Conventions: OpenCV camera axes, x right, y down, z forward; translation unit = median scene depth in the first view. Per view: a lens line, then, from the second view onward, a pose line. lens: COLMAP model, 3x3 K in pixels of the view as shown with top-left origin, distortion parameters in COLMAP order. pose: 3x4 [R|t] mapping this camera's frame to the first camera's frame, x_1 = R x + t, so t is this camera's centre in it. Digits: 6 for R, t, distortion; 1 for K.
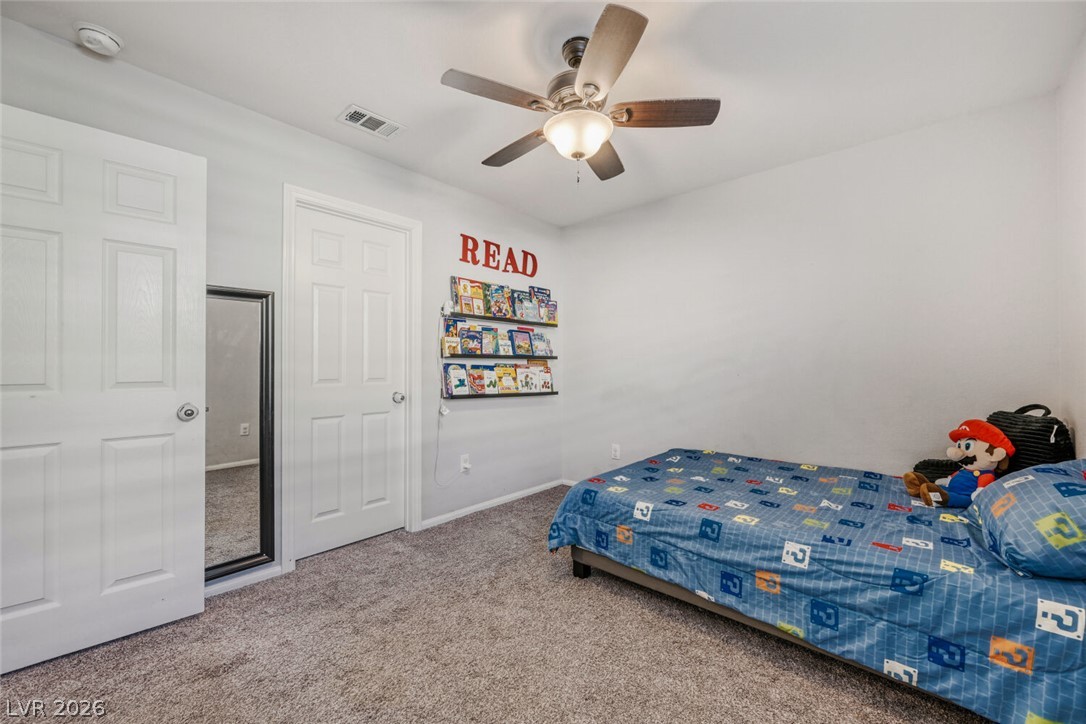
lens RADIAL K [[425.3, 0, 544.9], [0, 425.3, 363.2], [0, 0, 1]] dist [-0.001994, -0.000203]
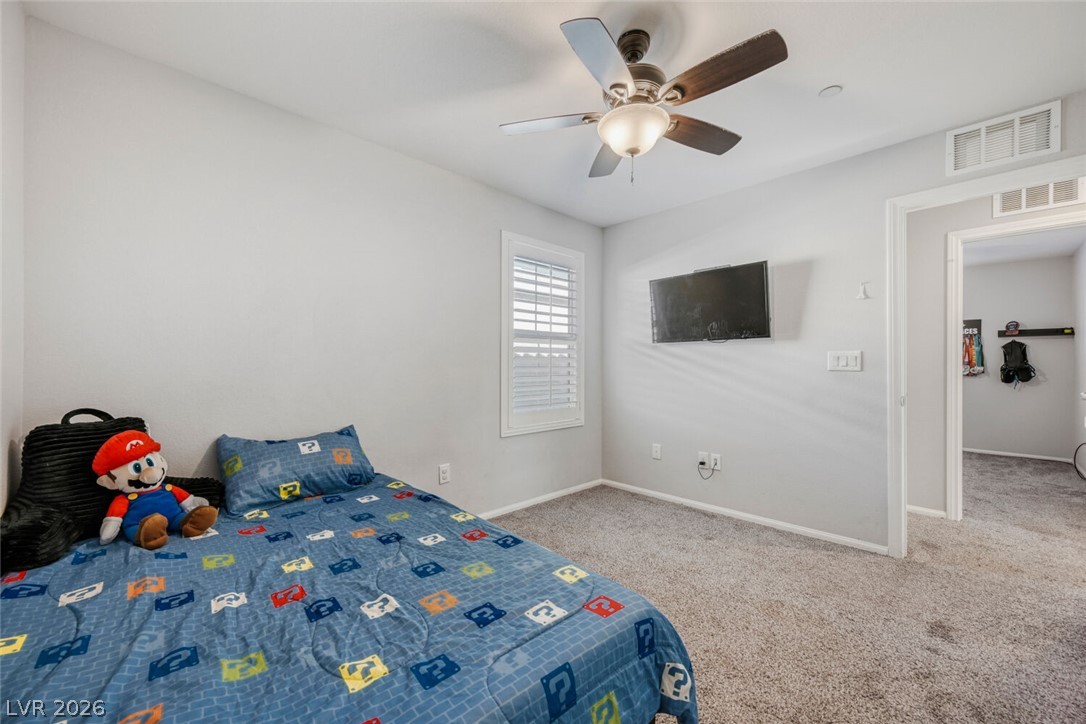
lens RADIAL K [[422.9, 0, 544.8], [0, 422.9, 362.7], [0, 0, 1]] dist [-0.002043, -0.000243]
pose [[-0.997523, -0.004552, 0.070197, 0.117699], [-0.005343, 0.999924, -0.011094, 0.006101], [-0.070142, -0.011442, -0.997471, 1.117459]]
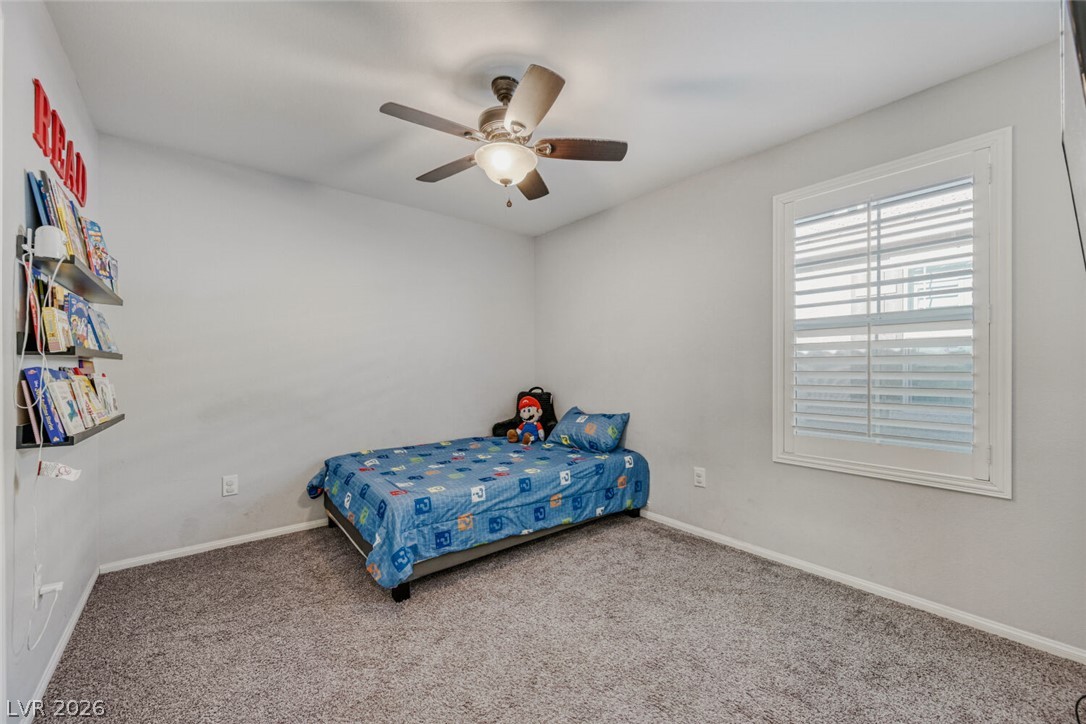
lens RADIAL K [[425.3, 0, 544.9], [0, 425.3, 363.2], [0, 0, 1]] dist [-0.001994, -0.000203]
pose [[0.152017, 0.008517, 0.988341, -0.570357], [-0.004174, 0.999959, -0.007976, -0.001813], [-0.988369, -0.002913, 0.152047, 0.406949]]
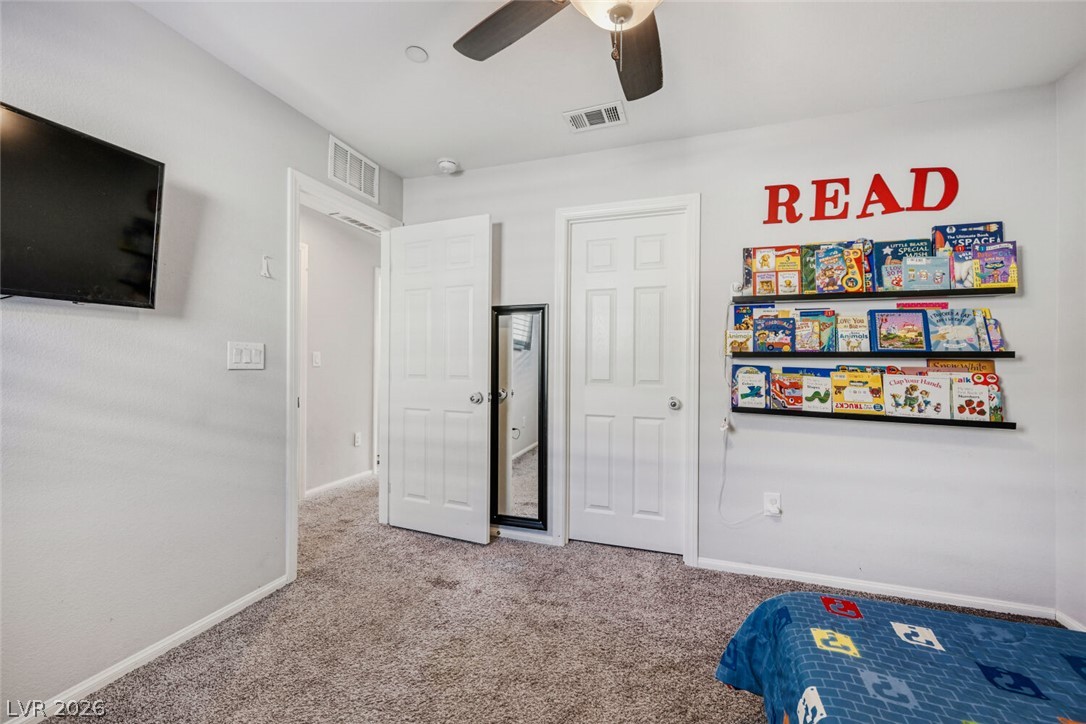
lens RADIAL K [[425.3, 0, 544.9], [0, 425.3, 363.2], [0, 0, 1]] dist [-0.001994, -0.000203]
pose [[0.400666, -0.001532, -0.916223, 0.324096], [-0.004008, 0.999986, -0.003425, 0.001492], [0.916216, 0.005044, 0.400654, 0.373938]]
